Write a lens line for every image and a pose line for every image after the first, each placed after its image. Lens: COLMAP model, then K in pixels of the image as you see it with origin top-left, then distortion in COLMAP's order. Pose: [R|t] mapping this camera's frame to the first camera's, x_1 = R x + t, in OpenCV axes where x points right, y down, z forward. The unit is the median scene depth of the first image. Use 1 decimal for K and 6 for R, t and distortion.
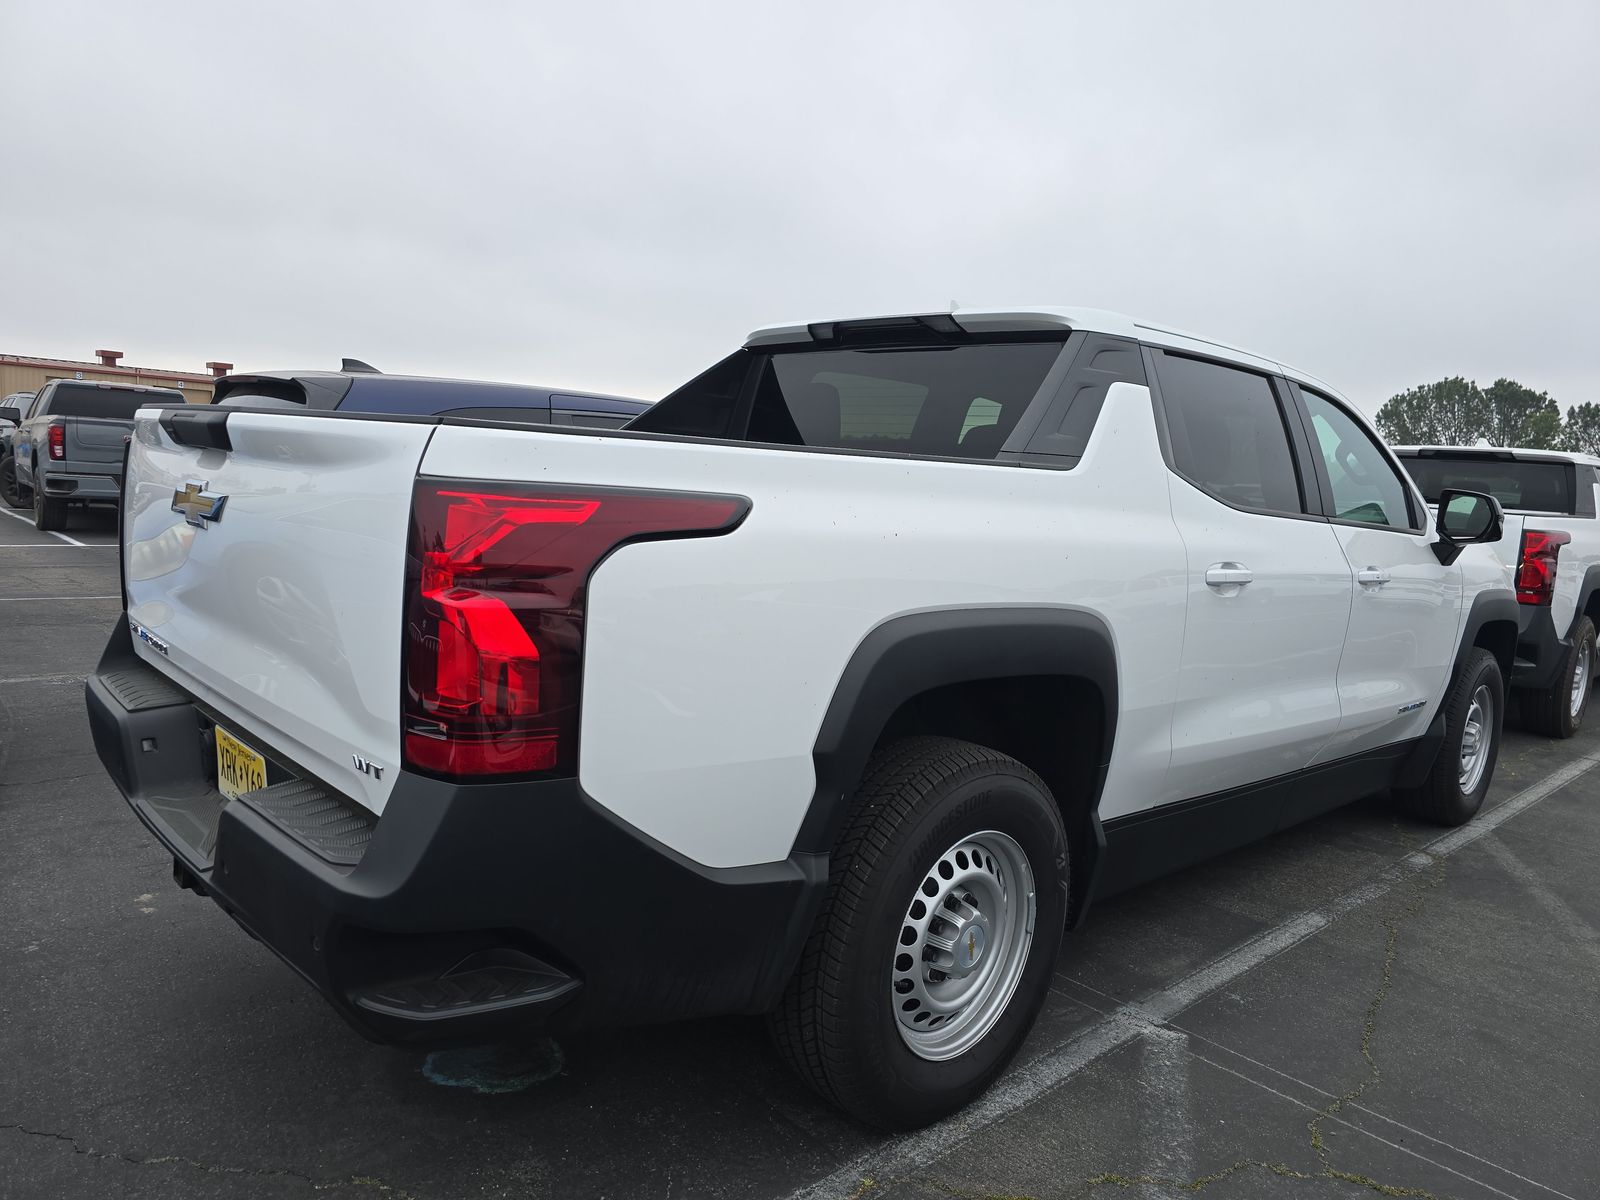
lens RADIAL K [[1068.5, 0, 804.9], [0, 1068.5, 600.0], [0, 0, 1]] dist [0.023207, -0.001514]
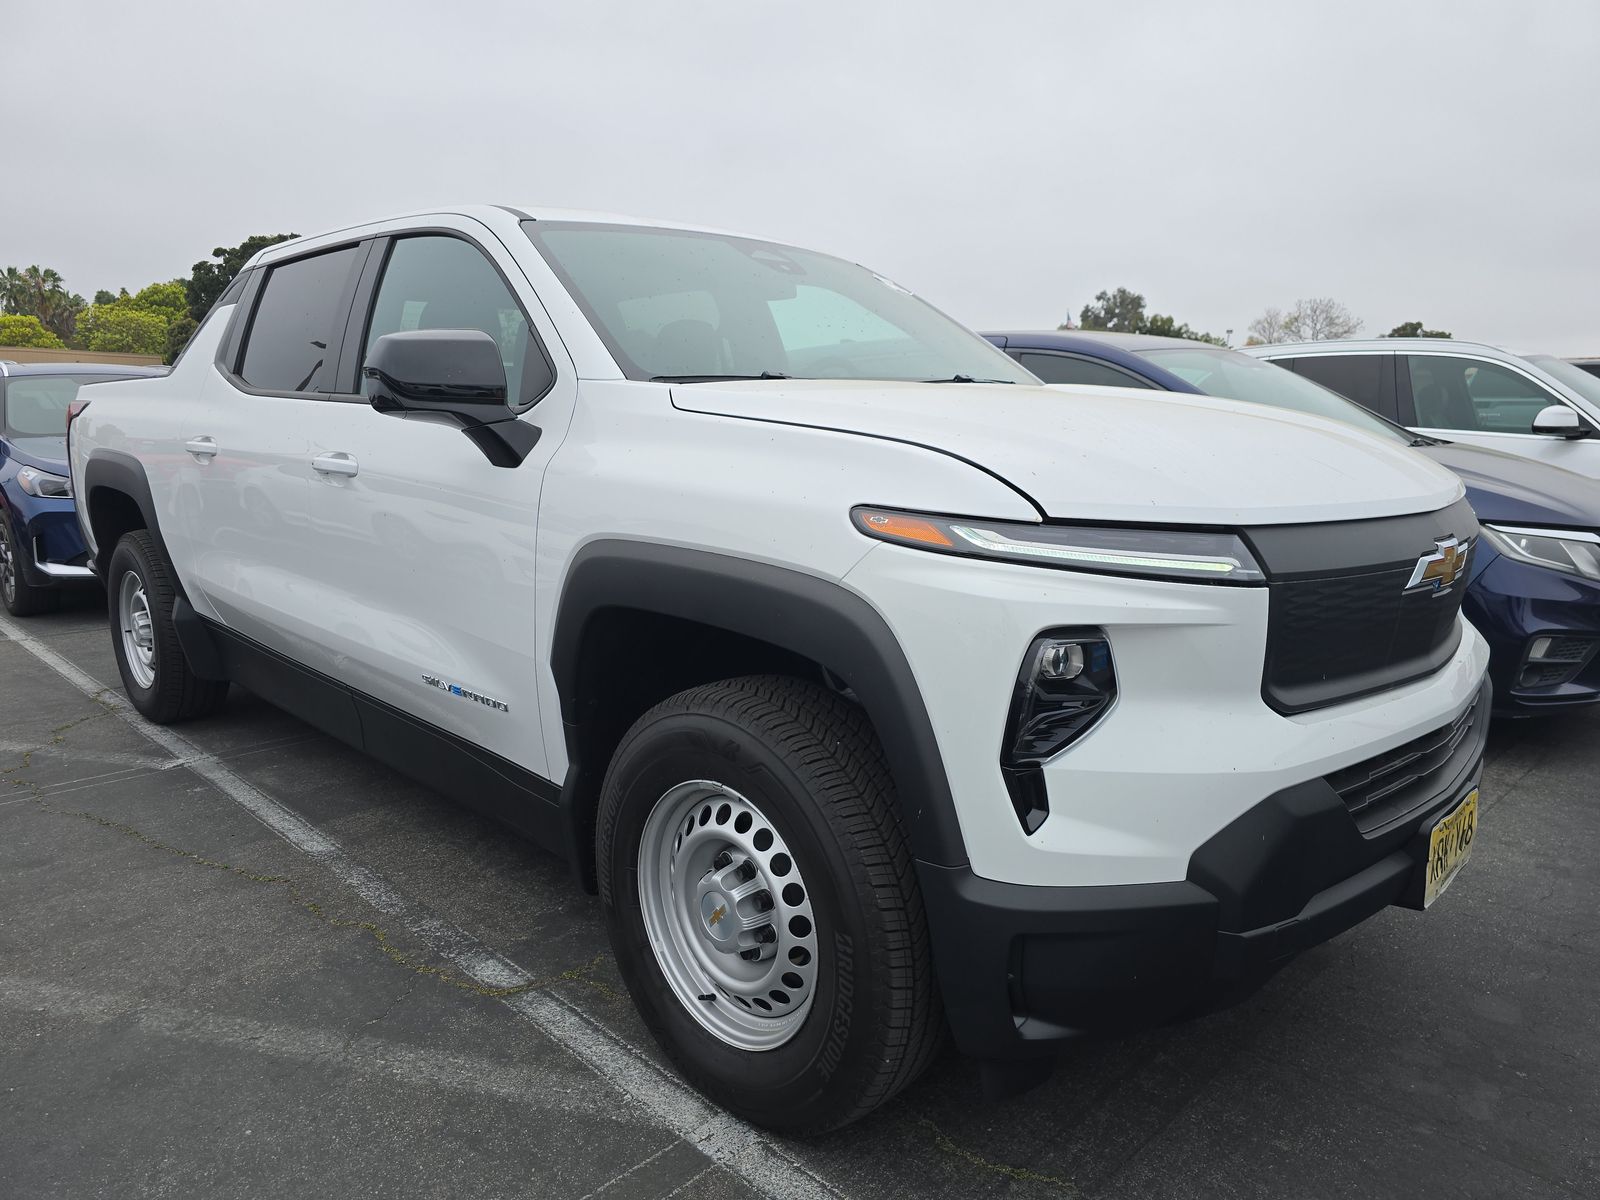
lens RADIAL K [[1068.5, 0, 804.1], [0, 1068.5, 589.7], [0, 0, 1]] dist [0.023207, -0.001514]
pose [[0.028420, 0.085418, -0.995940, 1.486689], [-0.114850, 0.990023, 0.081634, -0.036149], [0.992976, 0.112064, 0.037947, 1.473413]]
